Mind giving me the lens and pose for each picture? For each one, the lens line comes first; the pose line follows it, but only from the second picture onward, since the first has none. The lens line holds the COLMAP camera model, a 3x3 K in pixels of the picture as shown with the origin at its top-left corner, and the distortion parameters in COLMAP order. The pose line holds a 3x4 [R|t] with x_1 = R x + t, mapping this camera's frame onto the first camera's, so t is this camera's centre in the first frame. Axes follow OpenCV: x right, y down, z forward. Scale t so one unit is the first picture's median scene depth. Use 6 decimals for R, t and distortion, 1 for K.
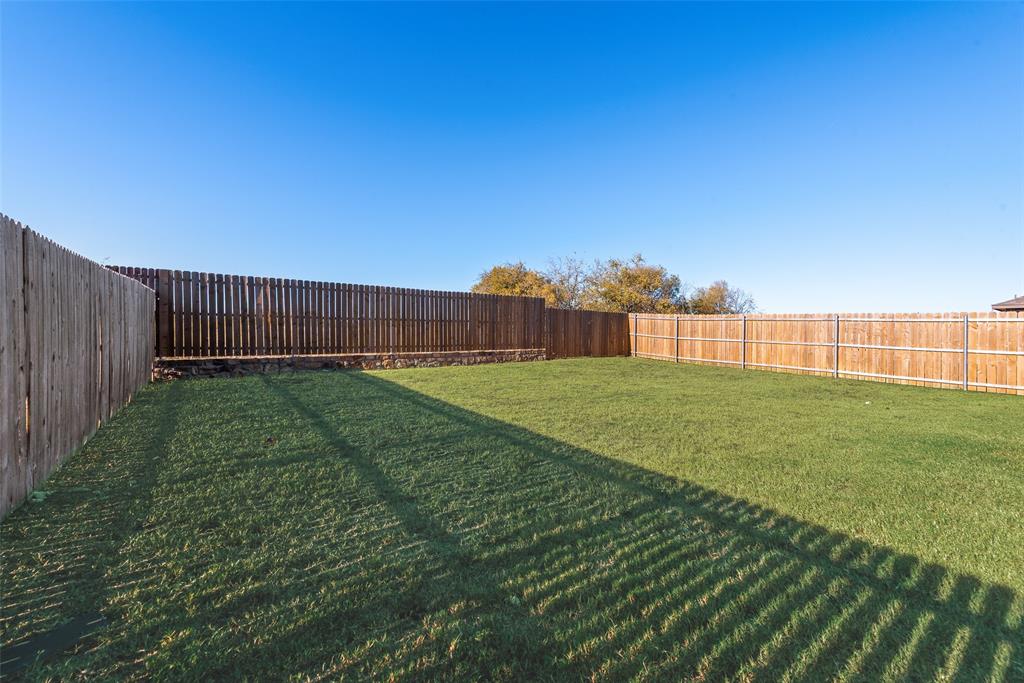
lens RADIAL K [[407.9, 0, 511.7], [0, 407.9, 340.4], [0, 0, 1]] dist [0.011528, -0.000243]
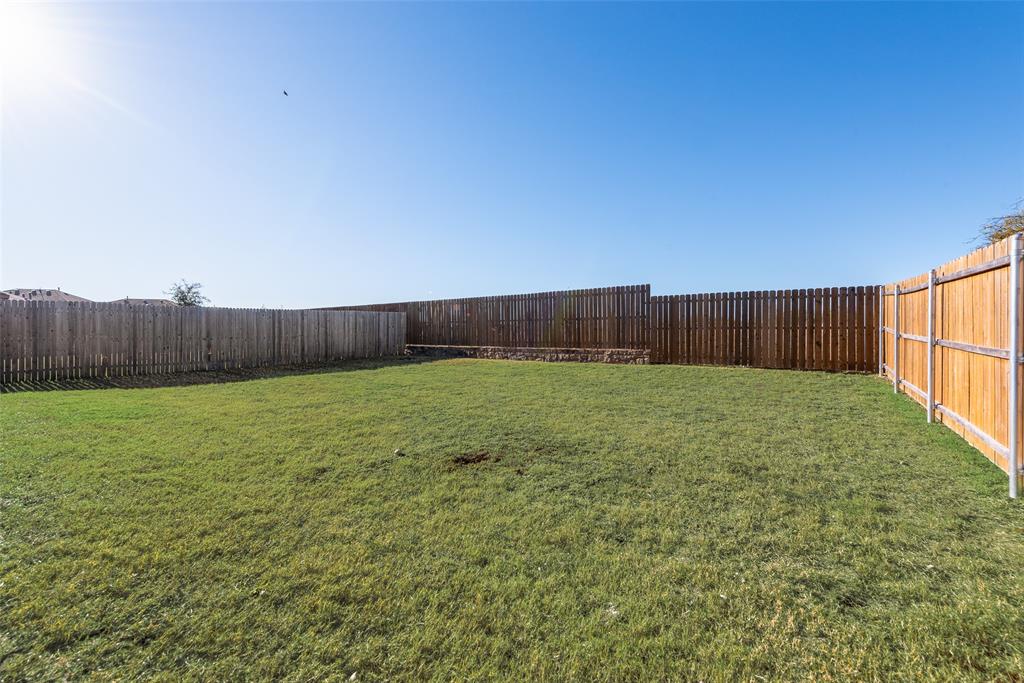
lens RADIAL K [[407.9, 0, 511.4], [0, 407.9, 337.0], [0, 0, 1]] dist [0.011528, -0.000243]
pose [[0.299769, 0.005423, -0.953996, 0.851048], [-0.007821, 0.999964, 0.003227, -0.004521], [0.953980, 0.006494, 0.299801, 0.585936]]
